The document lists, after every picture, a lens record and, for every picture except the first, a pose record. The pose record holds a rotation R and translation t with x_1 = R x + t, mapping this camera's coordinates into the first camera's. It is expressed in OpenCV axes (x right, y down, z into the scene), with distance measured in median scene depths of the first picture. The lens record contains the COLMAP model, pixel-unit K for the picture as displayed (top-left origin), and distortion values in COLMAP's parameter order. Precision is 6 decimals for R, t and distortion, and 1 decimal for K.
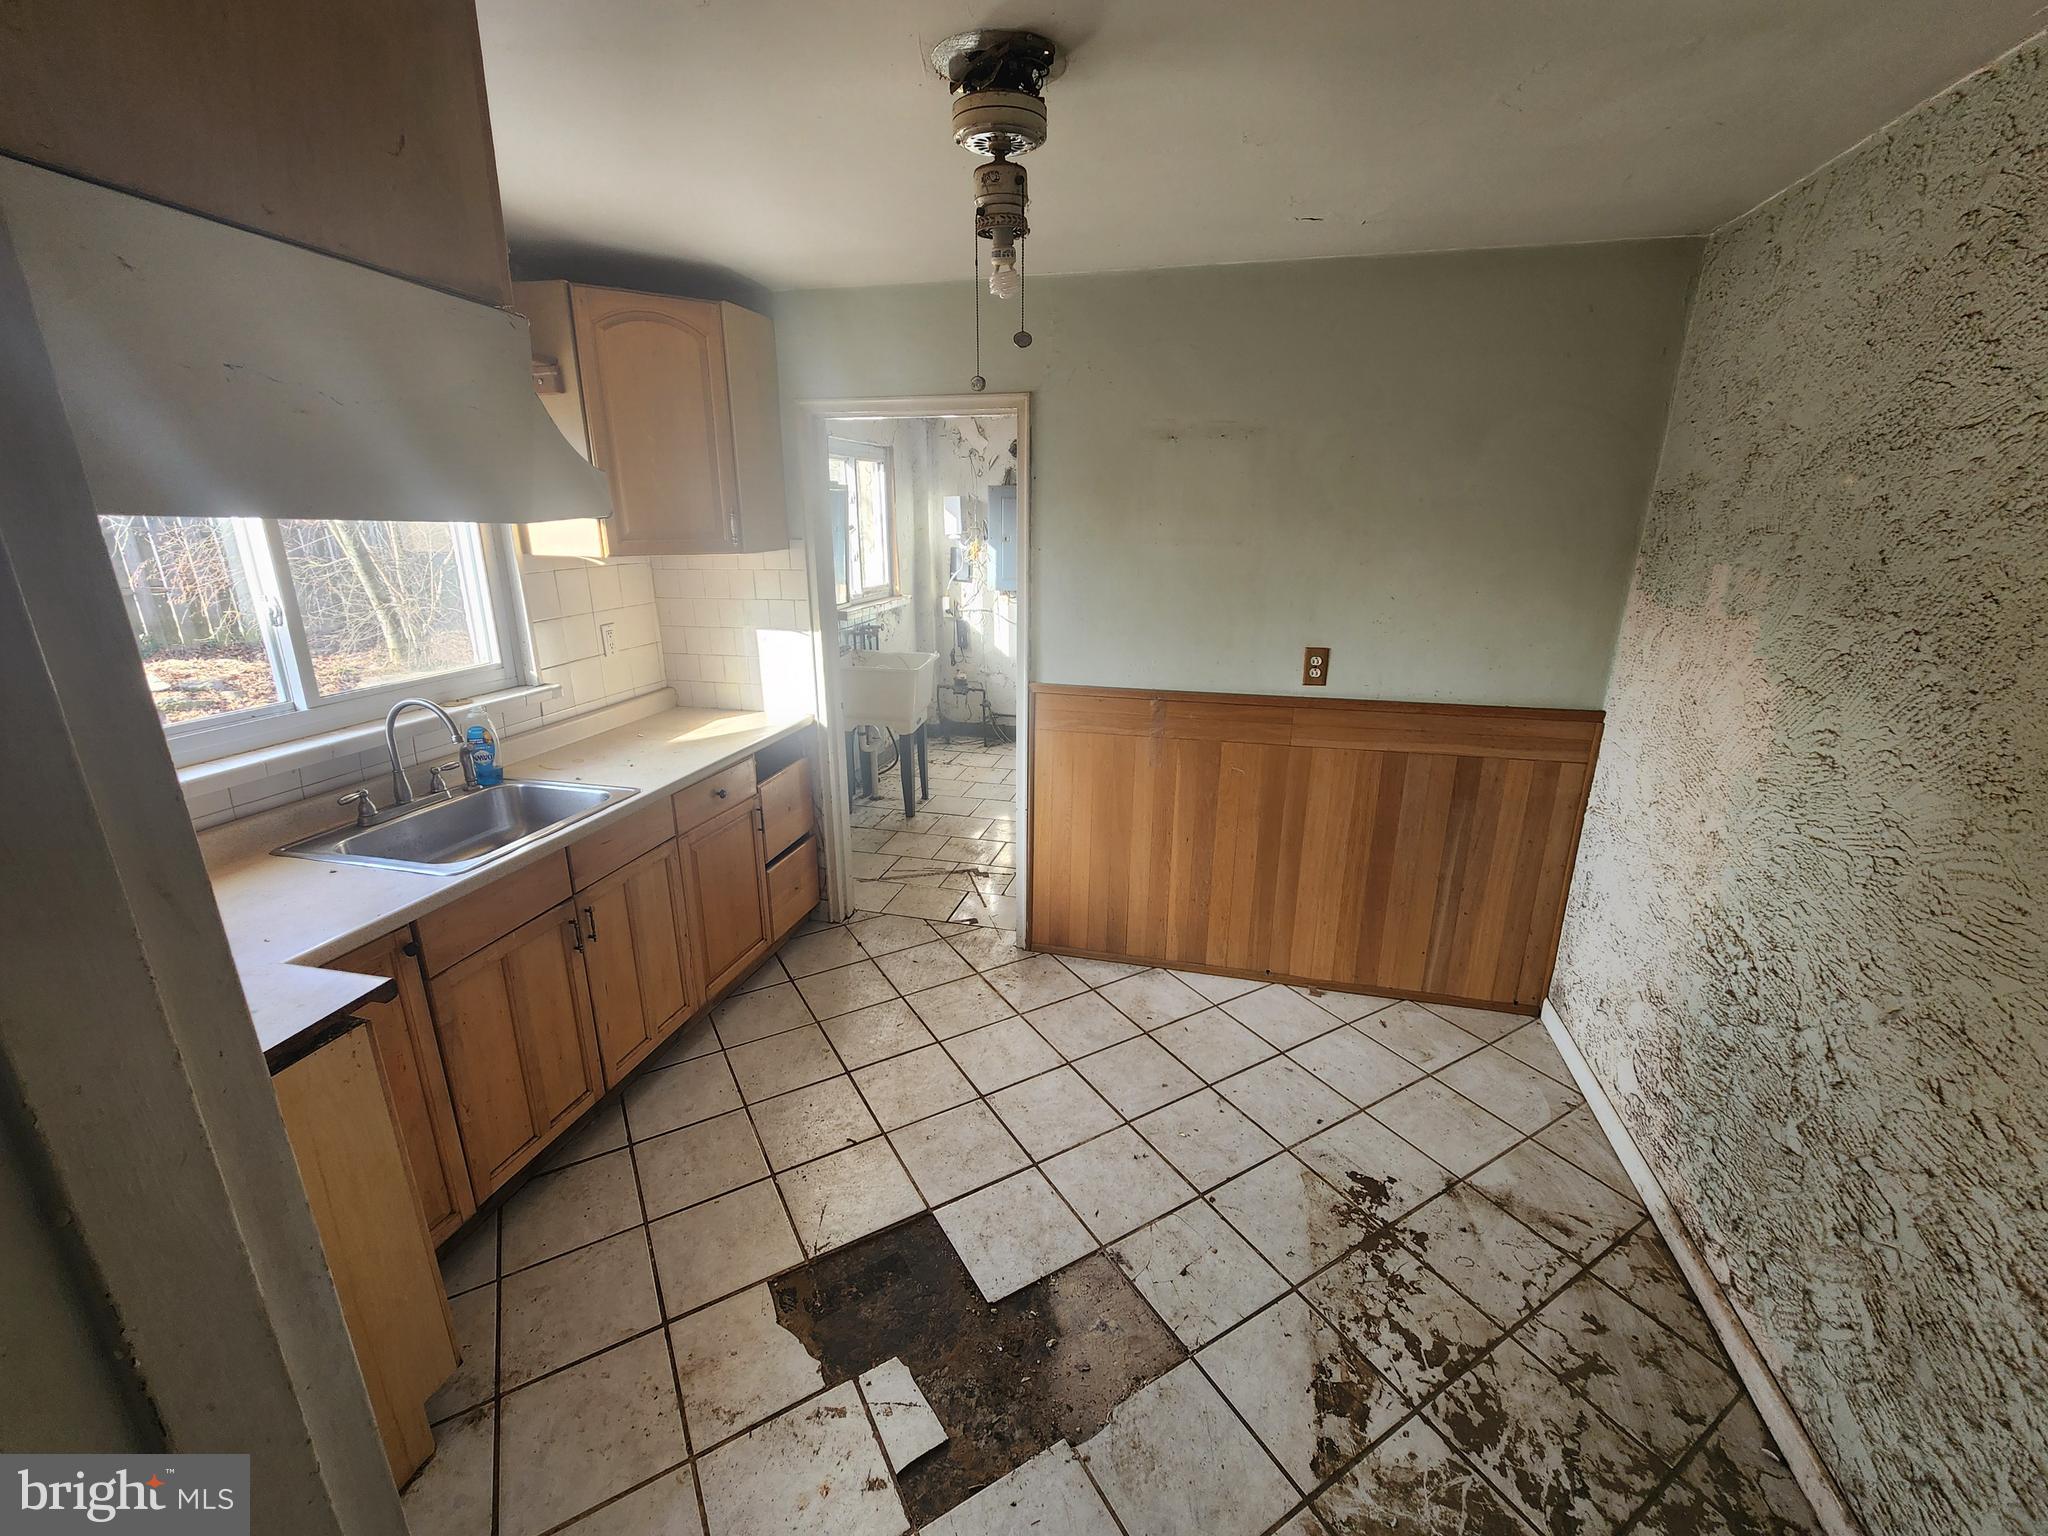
lens RADIAL K [[841.7, 0, 1029.1], [0, 841.7, 777.8], [0, 0, 1]] dist [0.000612, 0.000349]
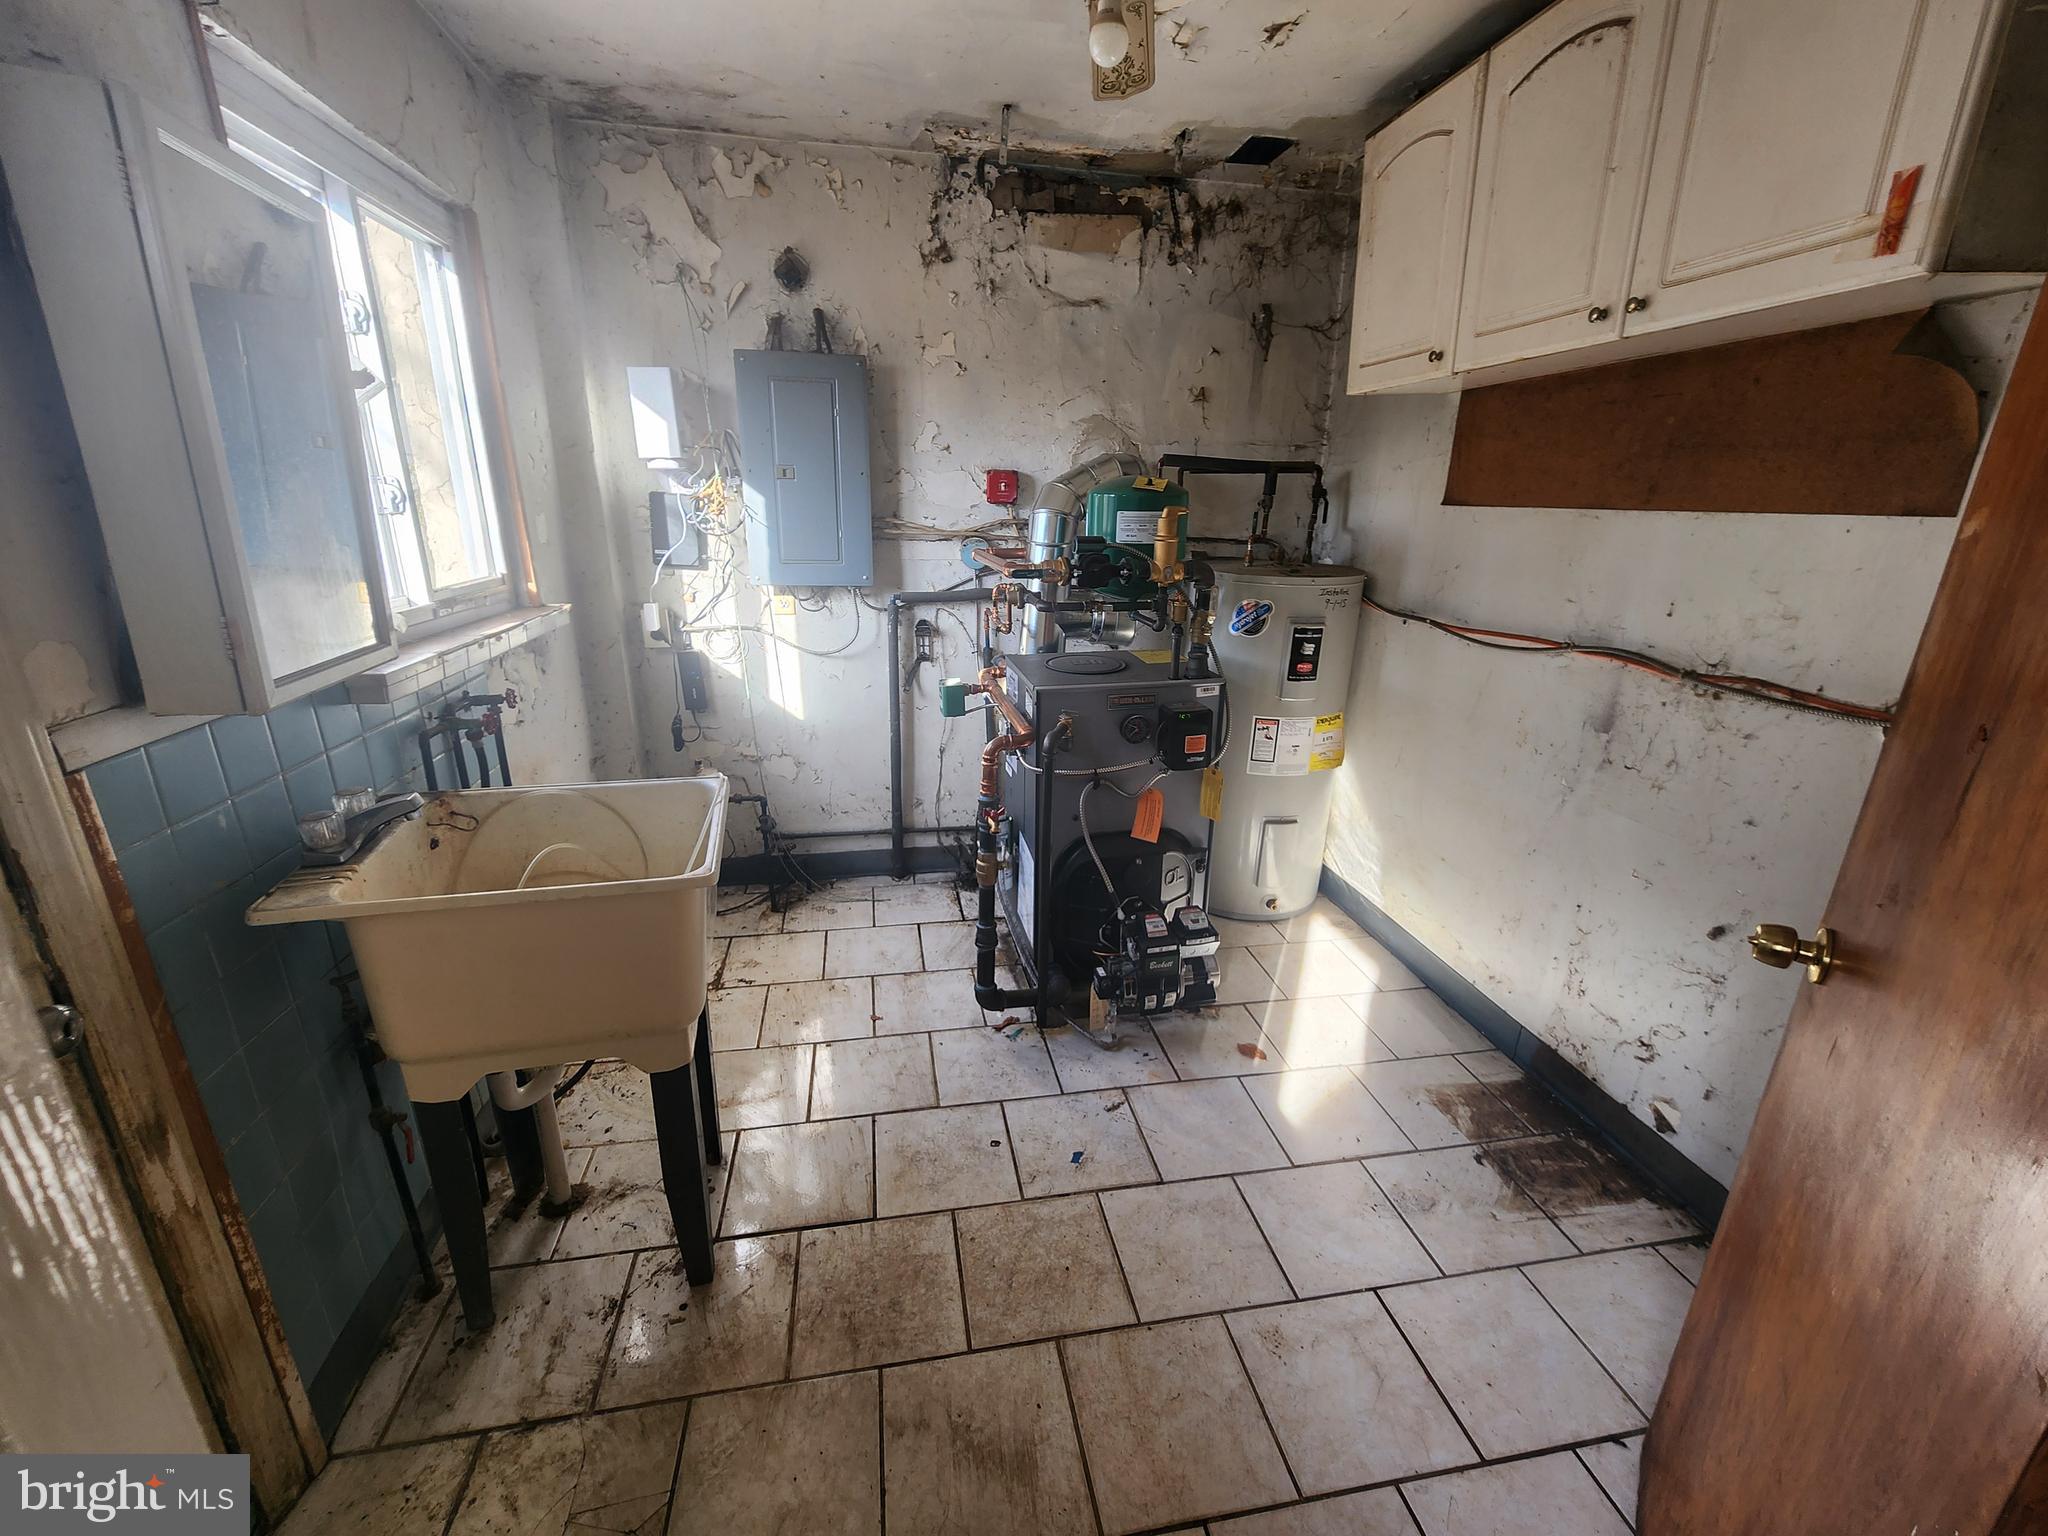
lens RADIAL K [[841.7, 0, 1026.5], [0, 841.7, 764.7], [0, 0, 1]] dist [0.000612, 0.000349]
pose [[0.907608, -0.119052, 0.402584, -0.346966], [0.118077, 0.992628, 0.027342, -0.380667], [-0.402871, 0.022720, 0.914975, 1.648929]]
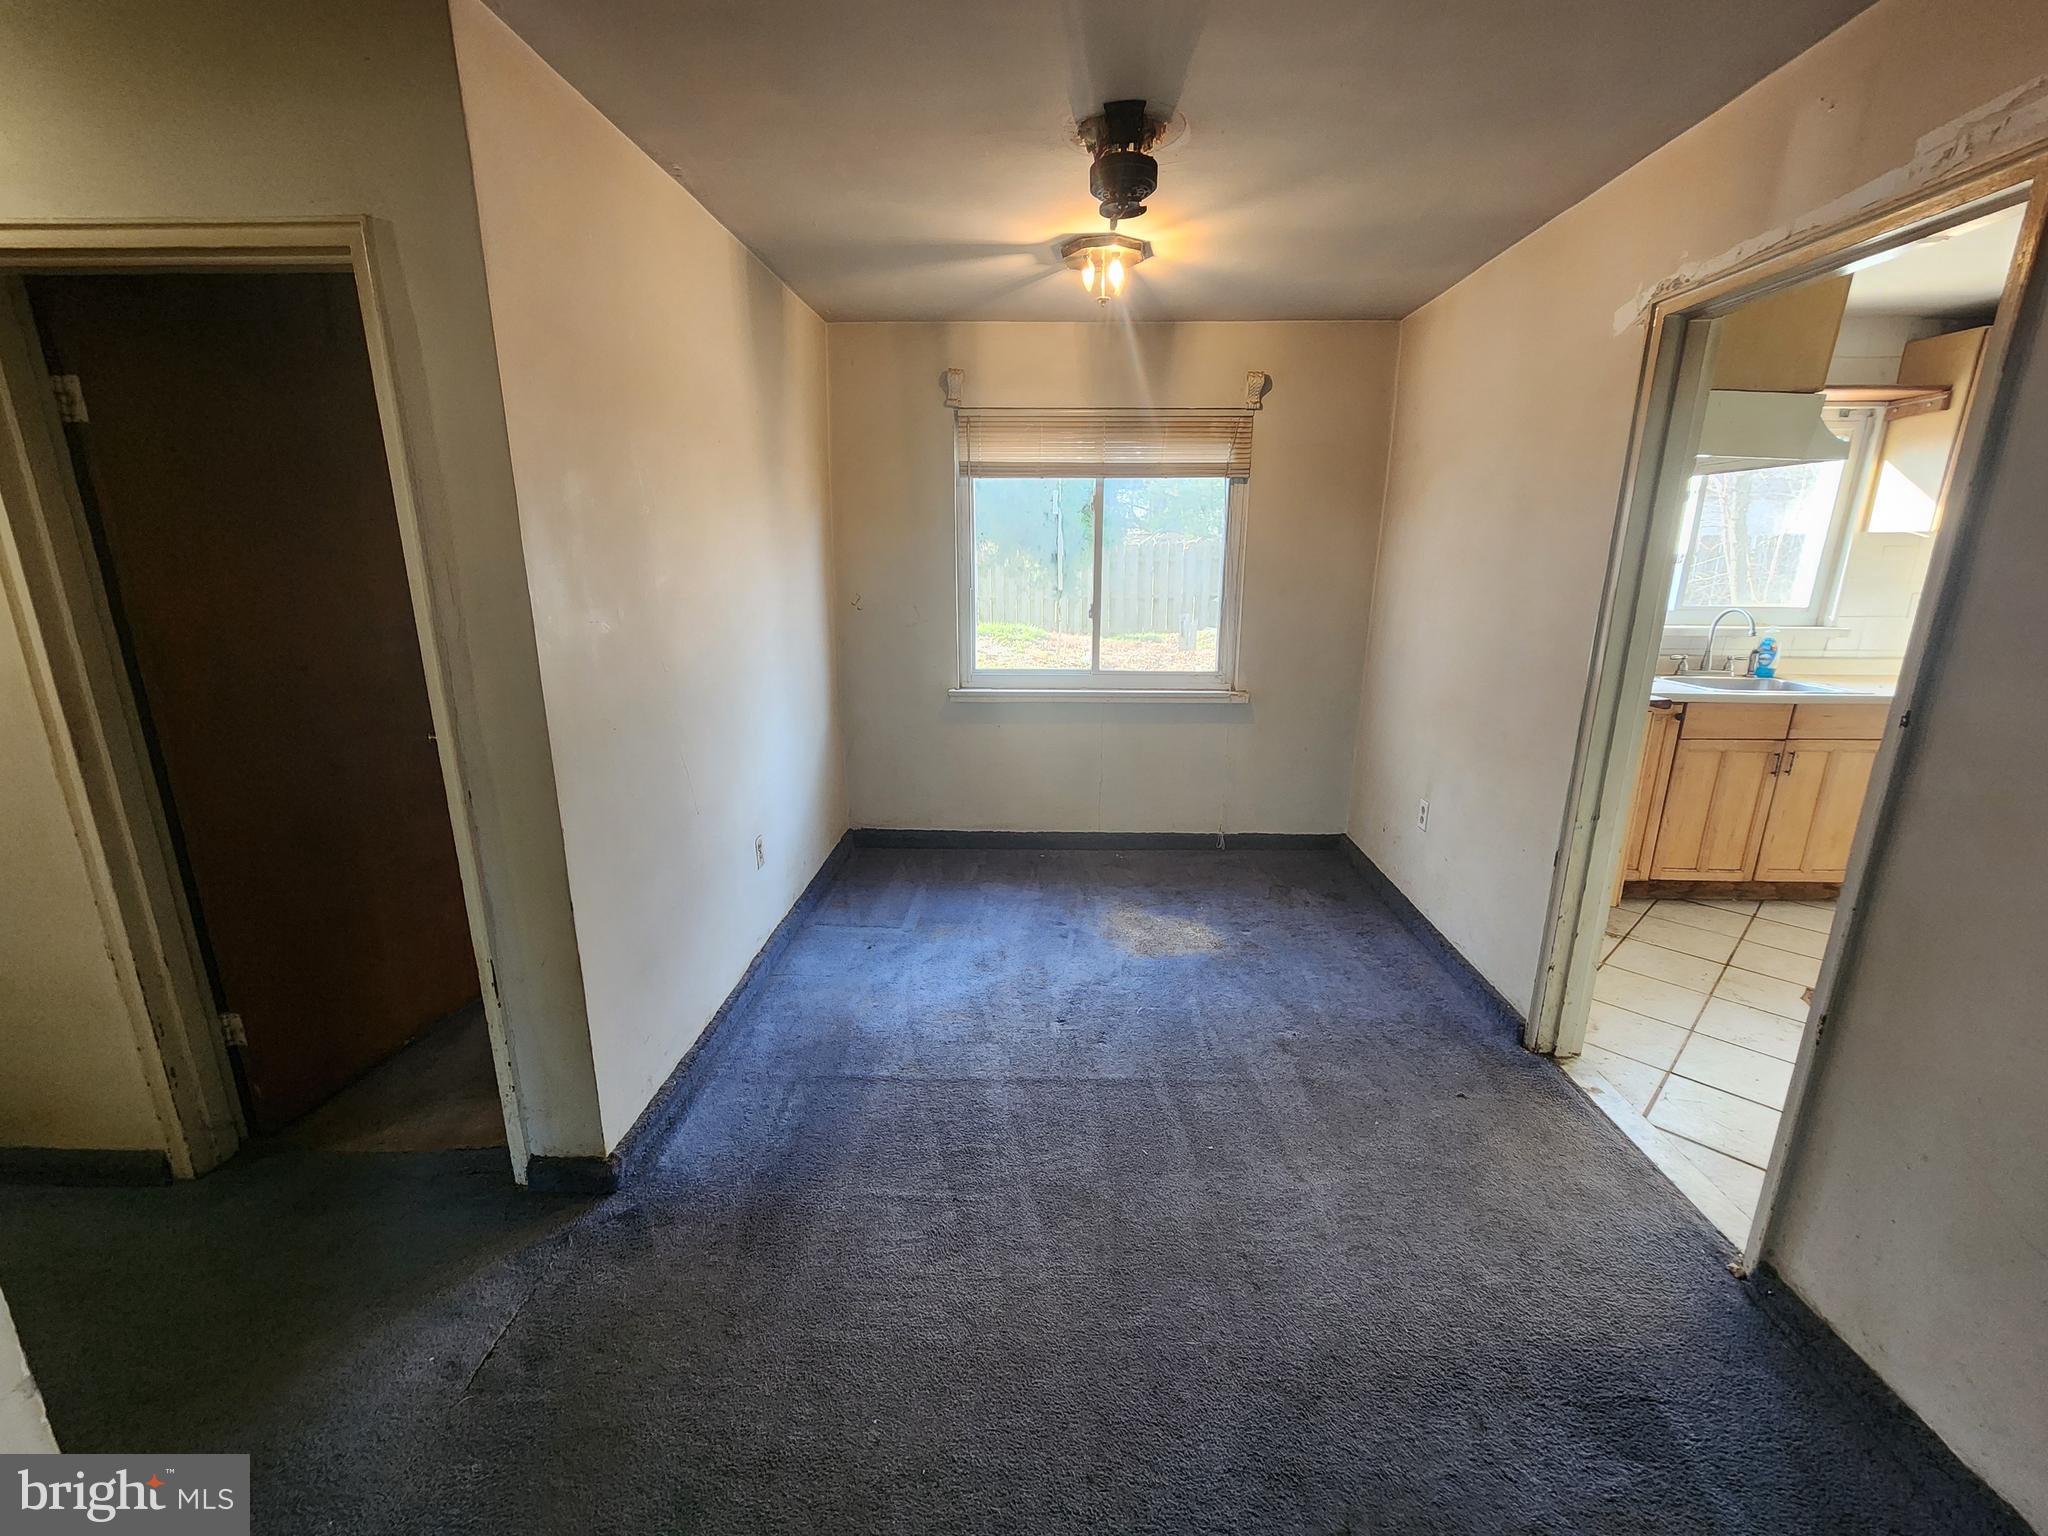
lens RADIAL K [[841.7, 0, 1035.6], [0, 841.7, 762.7], [0, 0, 1]] dist [0.000612, 0.000349]
pose [[0.227765, 0.237636, -0.944273, 0.657858], [-0.300221, 0.939655, 0.164059, 0.366201], [0.926278, 0.246123, 0.285364, -0.753754]]
